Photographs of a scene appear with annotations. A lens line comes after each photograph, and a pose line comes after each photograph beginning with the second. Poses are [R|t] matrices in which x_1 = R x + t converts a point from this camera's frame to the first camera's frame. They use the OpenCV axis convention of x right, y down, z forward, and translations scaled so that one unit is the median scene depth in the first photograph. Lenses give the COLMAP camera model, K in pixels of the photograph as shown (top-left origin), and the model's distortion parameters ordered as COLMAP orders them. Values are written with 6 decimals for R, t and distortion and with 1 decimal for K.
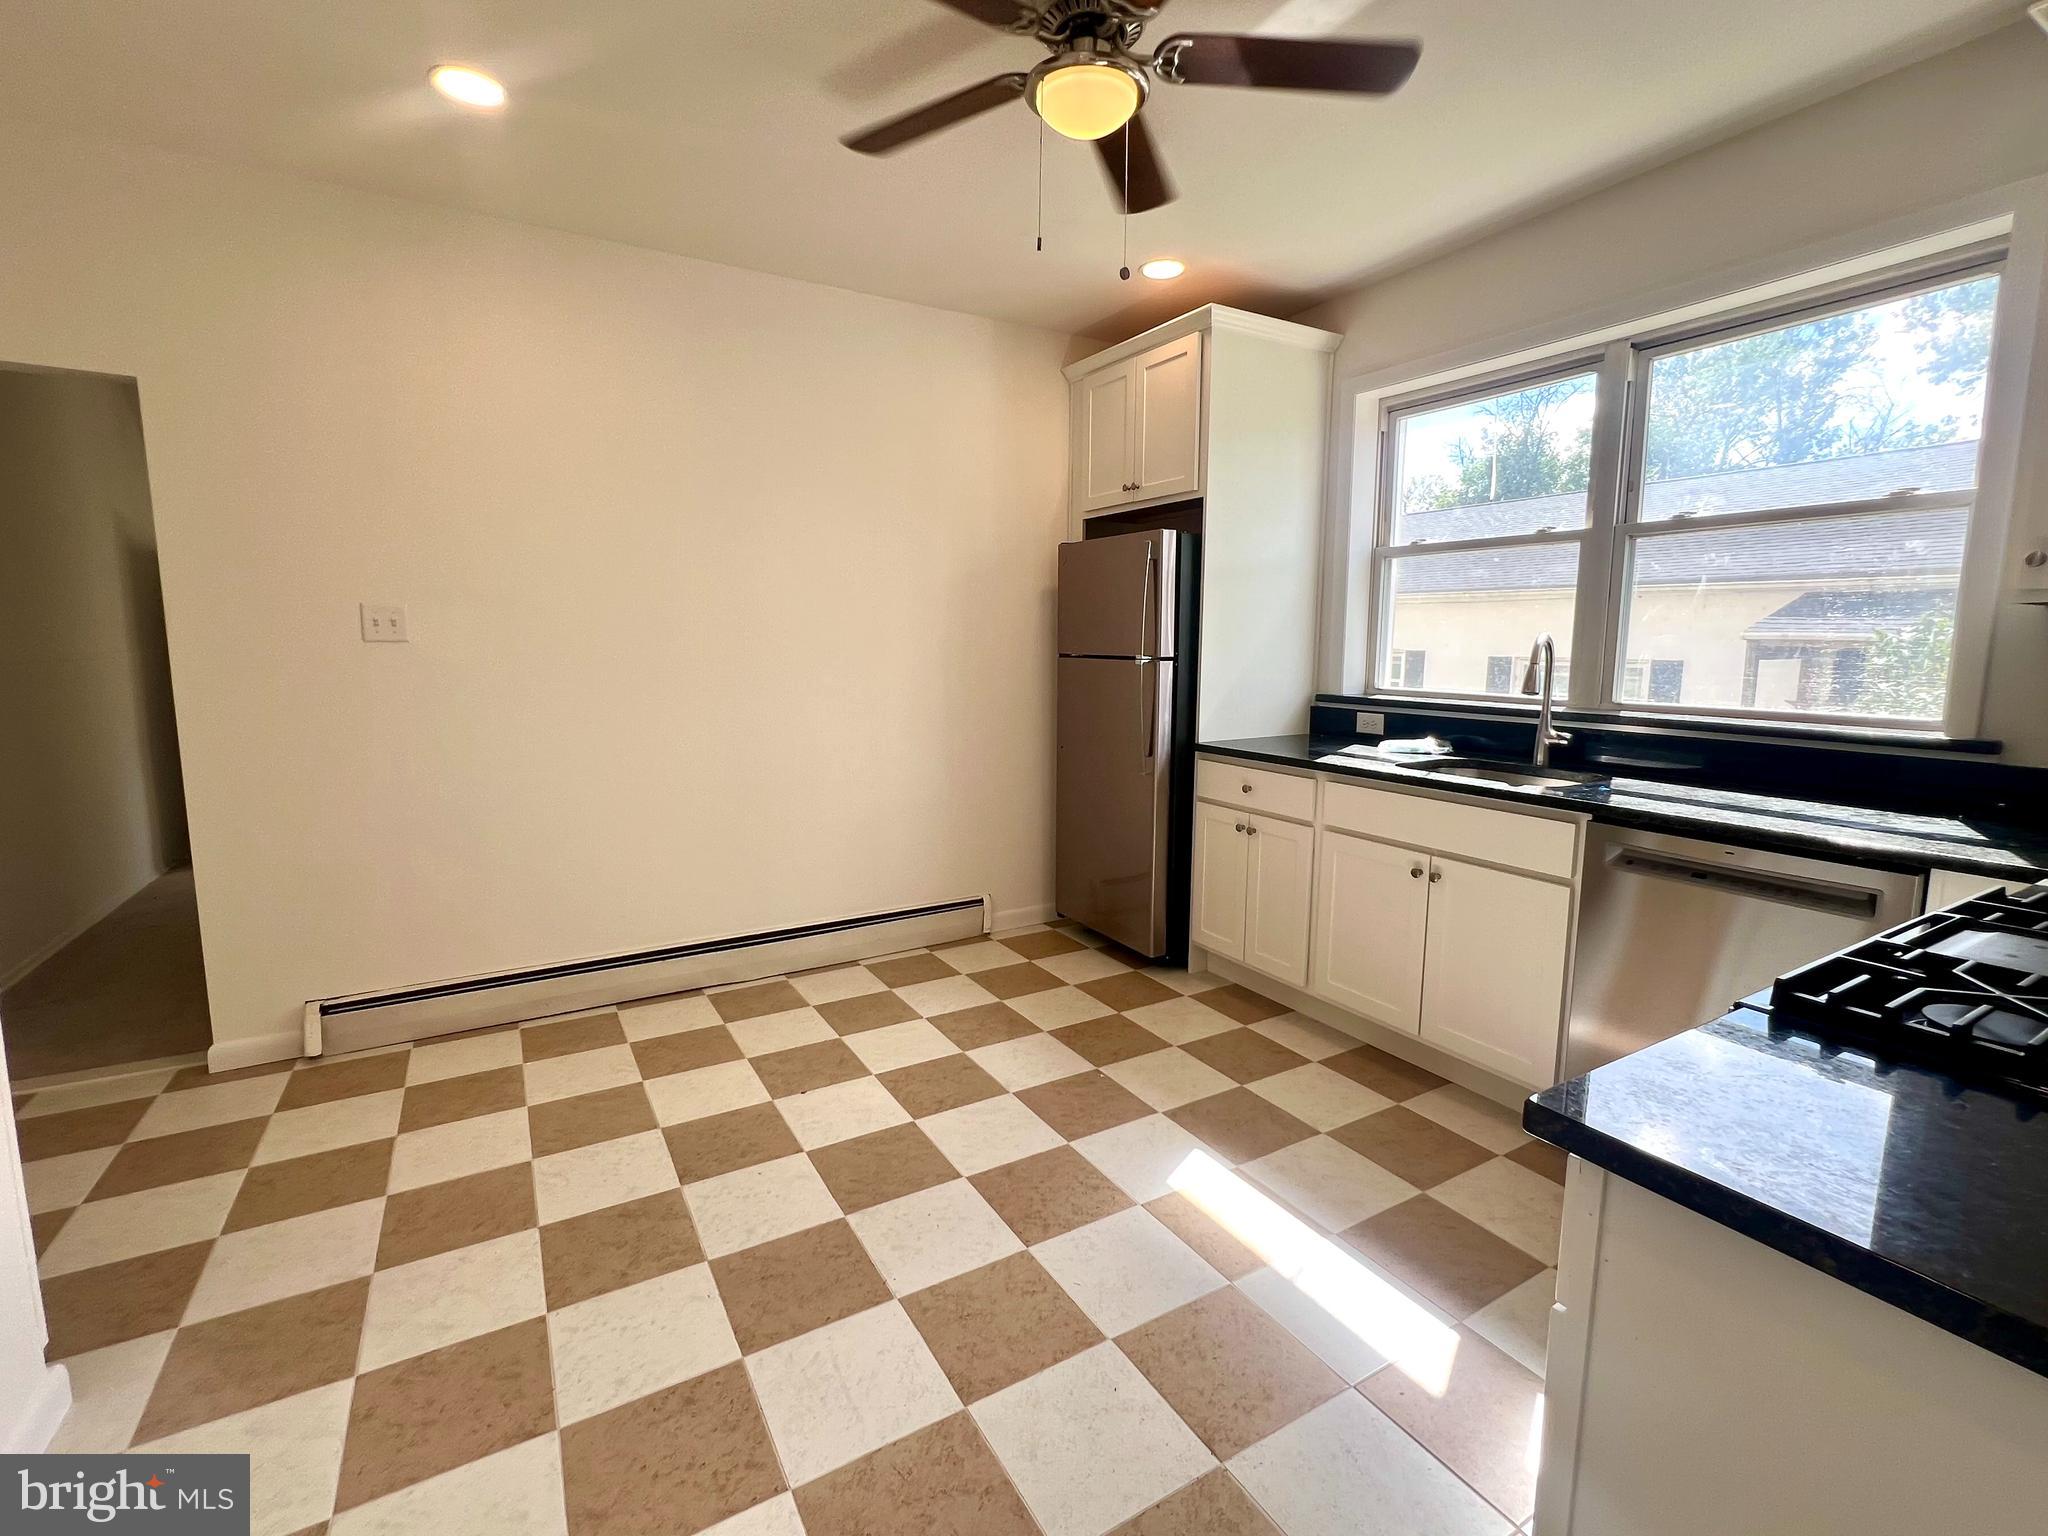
lens RADIAL K [[922.5, 0, 1017.3], [0, 922.5, 751.6], [0, 0, 1]] dist [-0.007696, 0.002789]
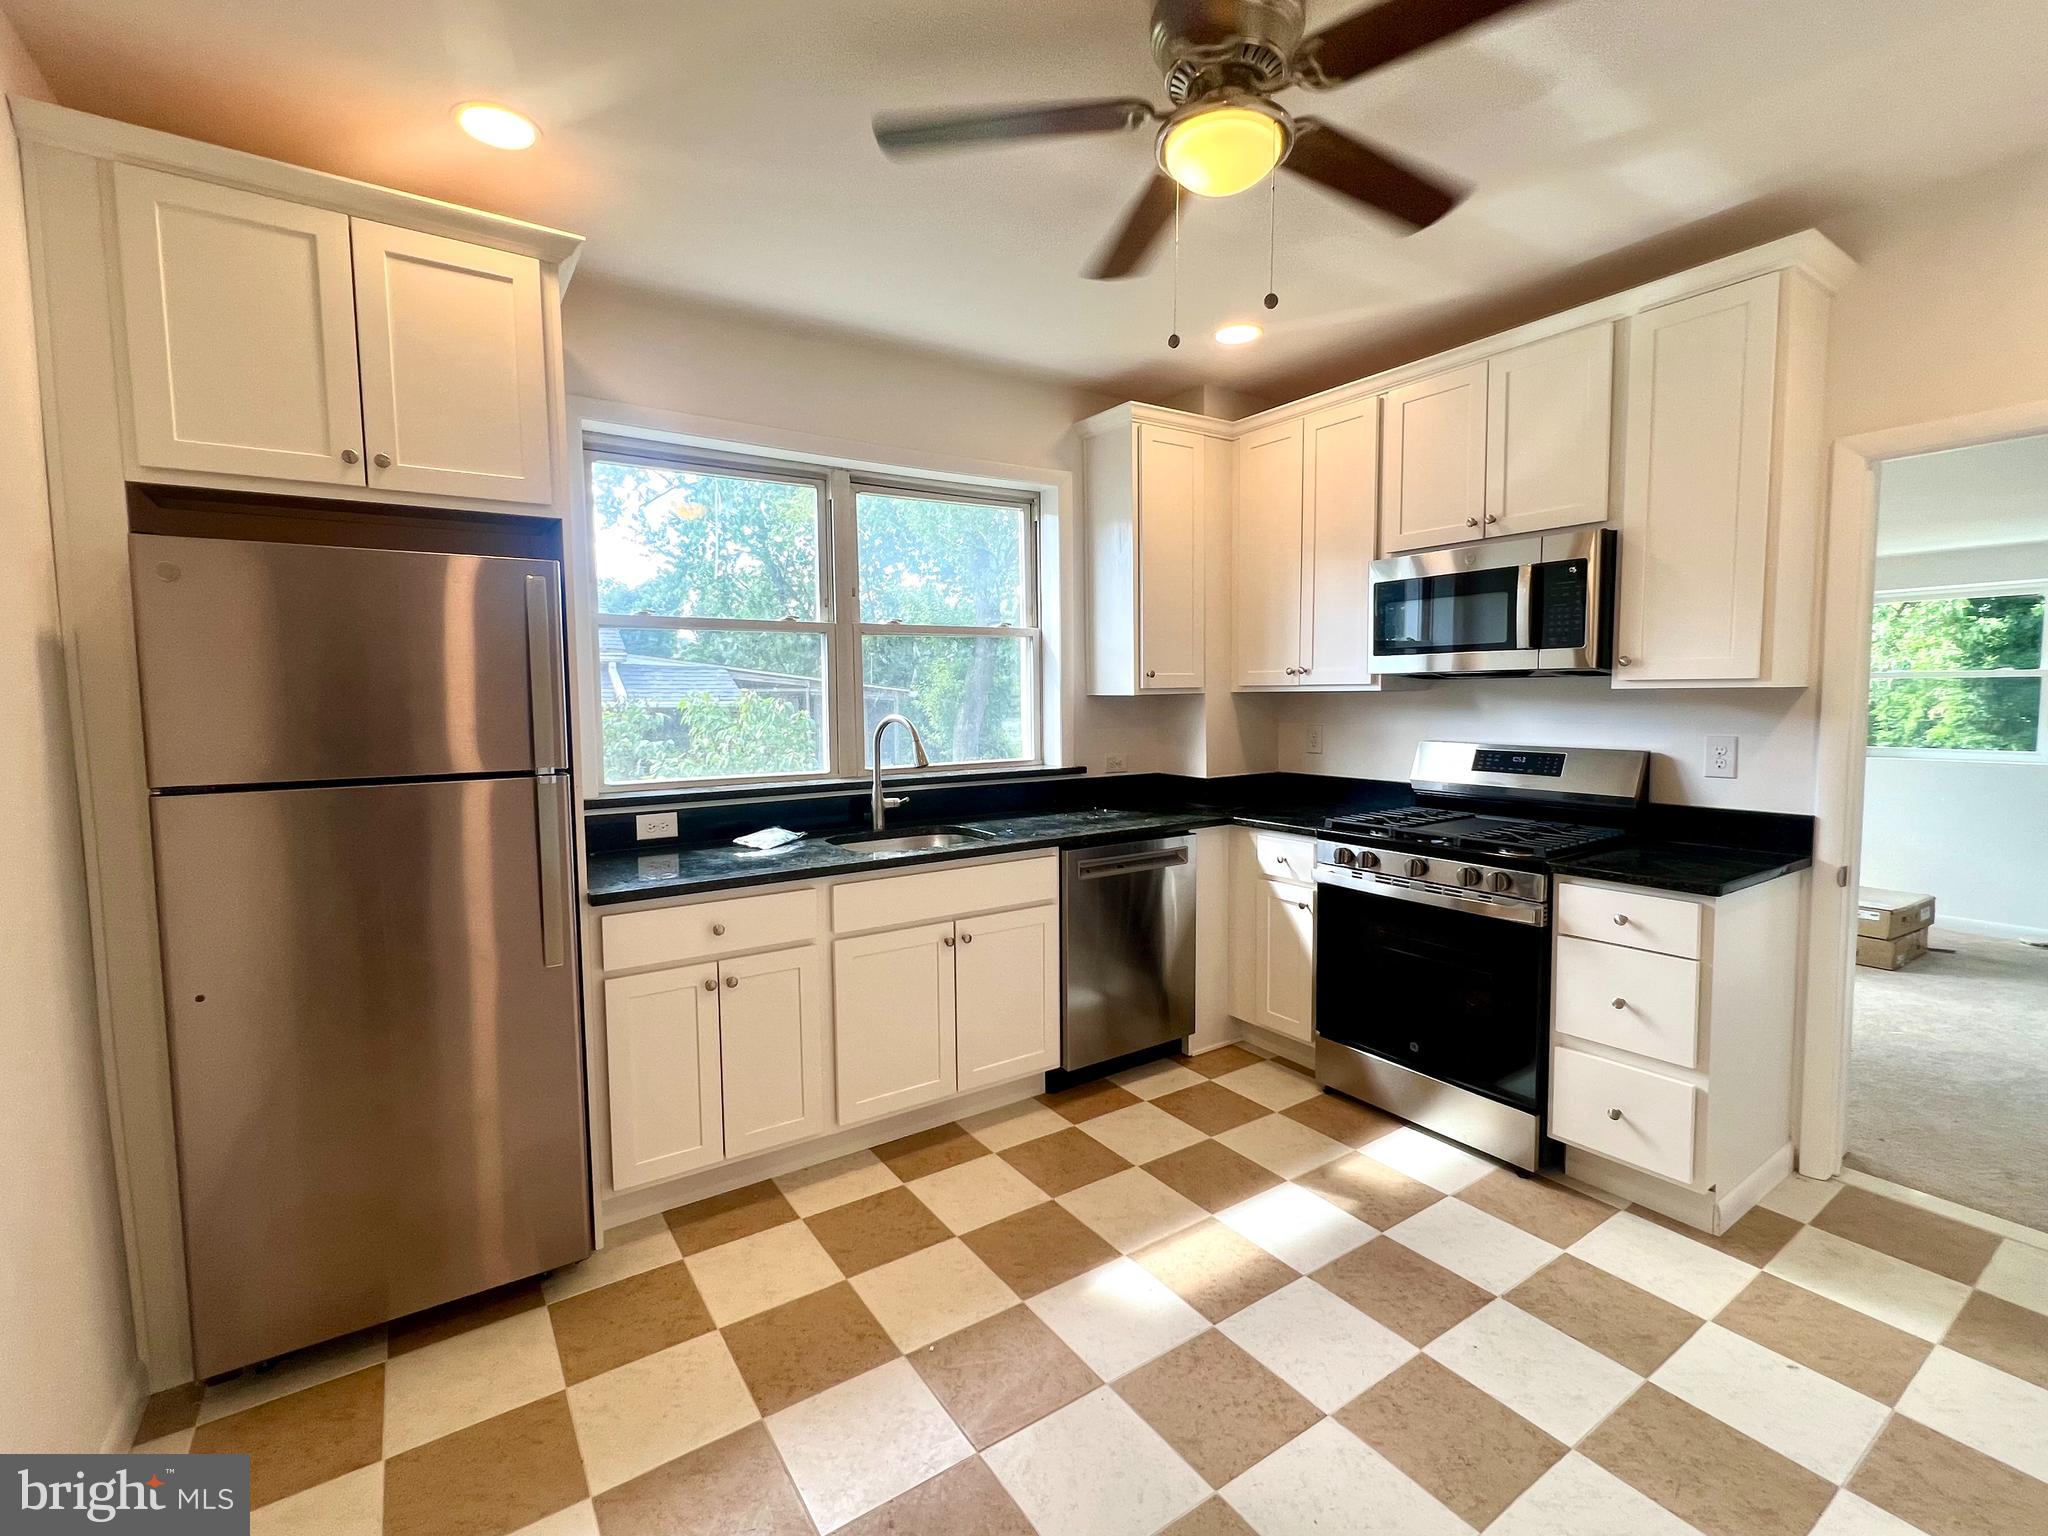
lens RADIAL K [[922.5, 0, 1017.9], [0, 922.5, 755.1], [0, 0, 1]] dist [-0.007696, 0.002789]
pose [[-0.065906, -0.071474, 0.995263, -0.576368], [0.133027, 0.987898, 0.079754, -0.145925], [-0.988919, 0.137653, -0.055601, 0.894836]]
